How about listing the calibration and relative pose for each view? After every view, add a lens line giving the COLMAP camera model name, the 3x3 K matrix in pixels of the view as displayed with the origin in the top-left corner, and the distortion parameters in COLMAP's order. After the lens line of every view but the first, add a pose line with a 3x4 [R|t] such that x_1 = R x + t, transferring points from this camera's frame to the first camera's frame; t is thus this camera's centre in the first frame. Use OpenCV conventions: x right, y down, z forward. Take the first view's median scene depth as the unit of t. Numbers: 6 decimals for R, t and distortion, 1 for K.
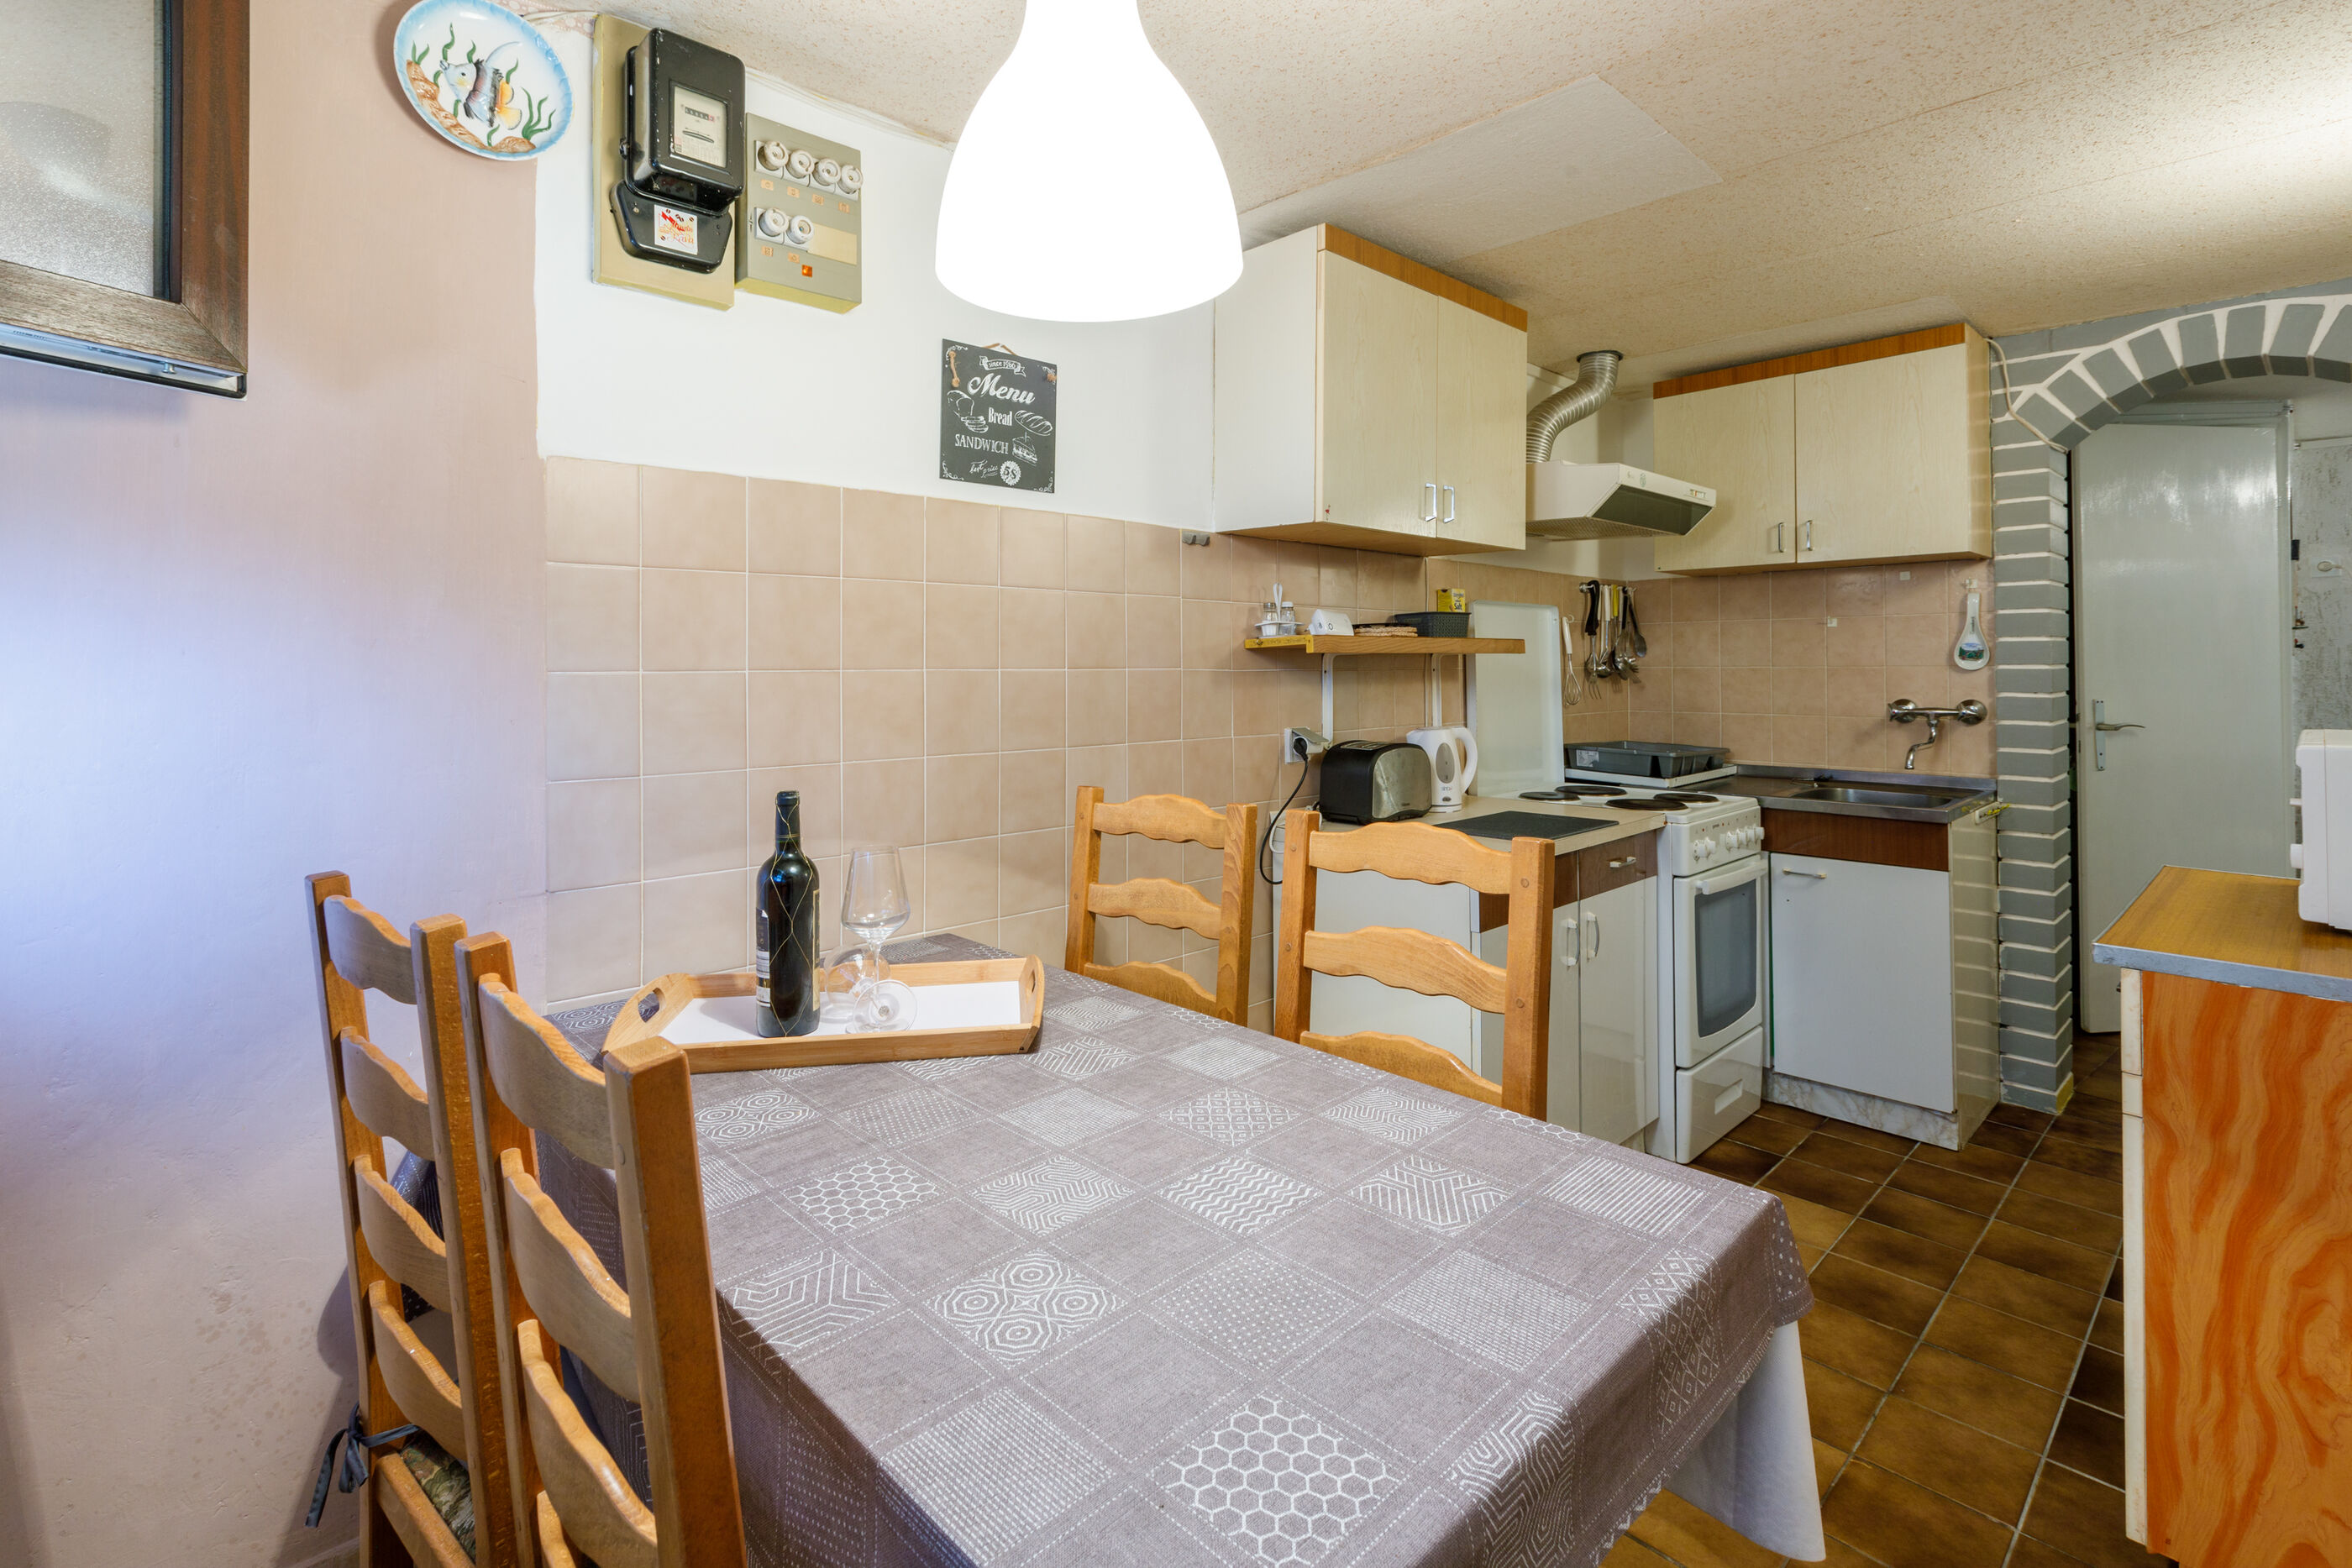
lens RADIAL K [[1089.6, 0, 1141.9], [0, 1089.6, 653.4], [0, 0, 1]] dist [0.015371, -0.006587]
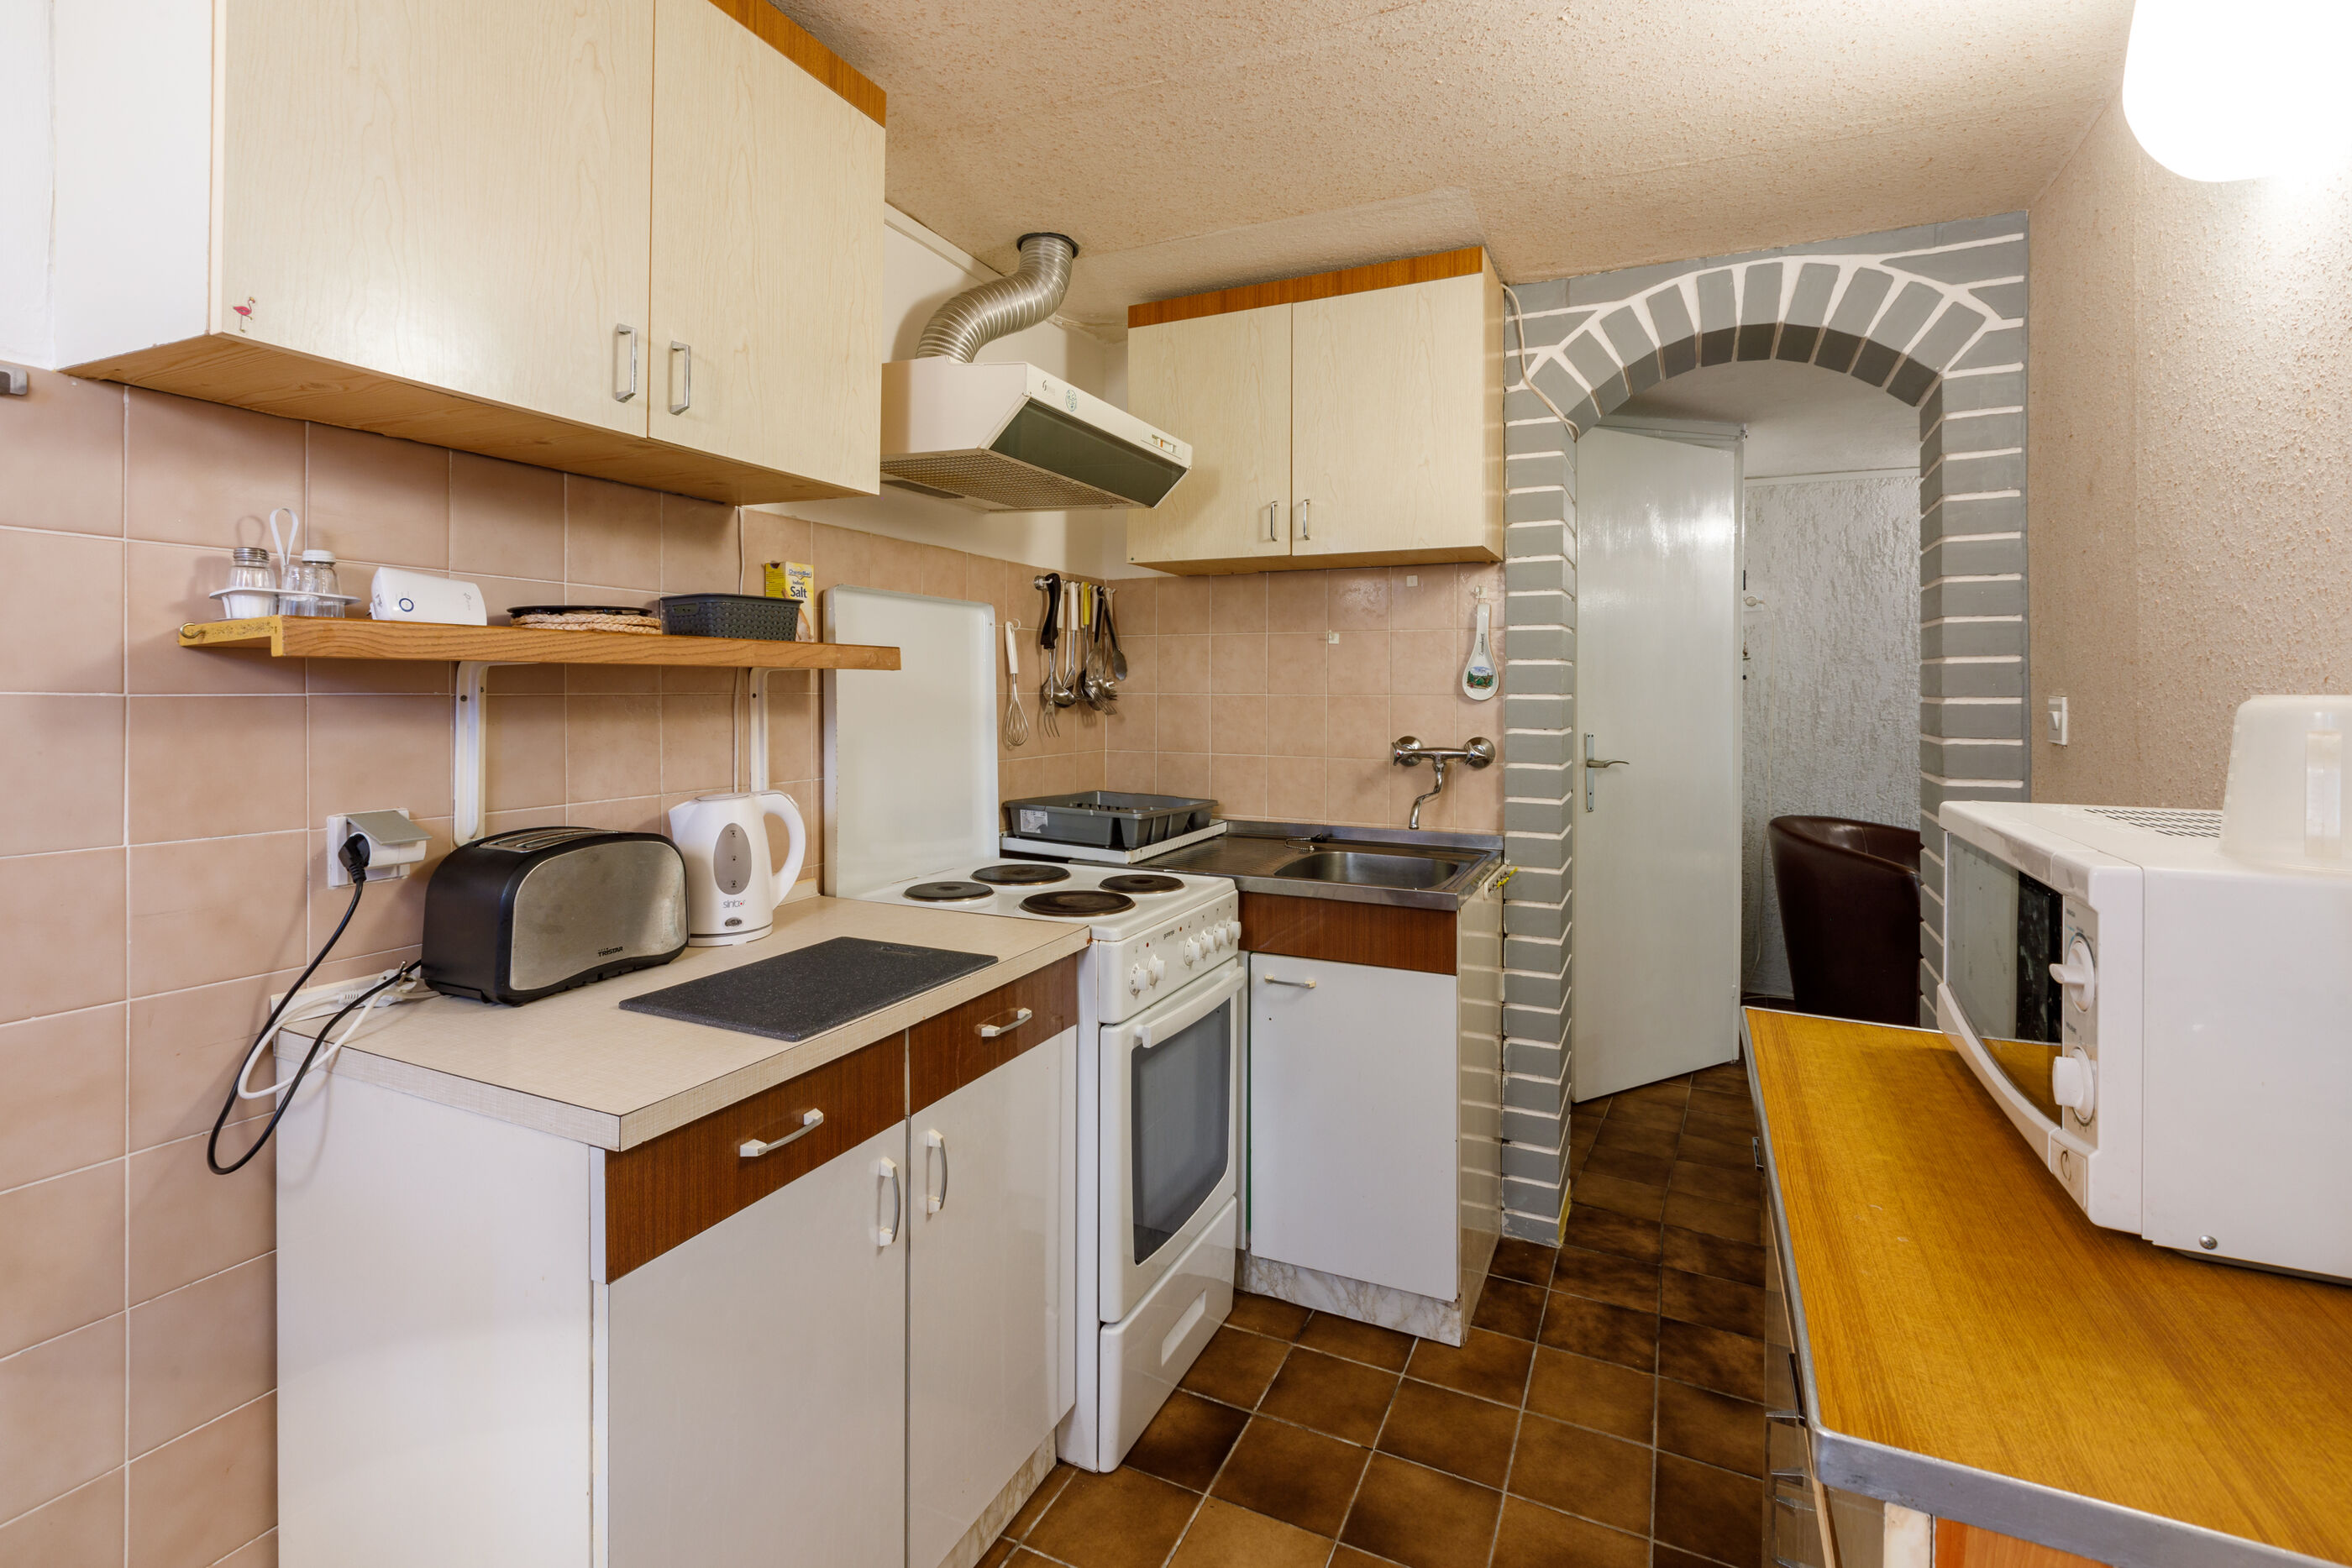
lens RADIAL K [[1087.2, 0, 1148.2], [0, 1087.2, 679.4], [0, 0, 1]] dist [0.002009, 0.000597]
pose [[0.931397, 0.013167, 0.363766, 0.250748], [-0.014142, 0.999900, 0.000018, 0.003333], [-0.363729, -0.005161, 0.931491, 0.362018]]
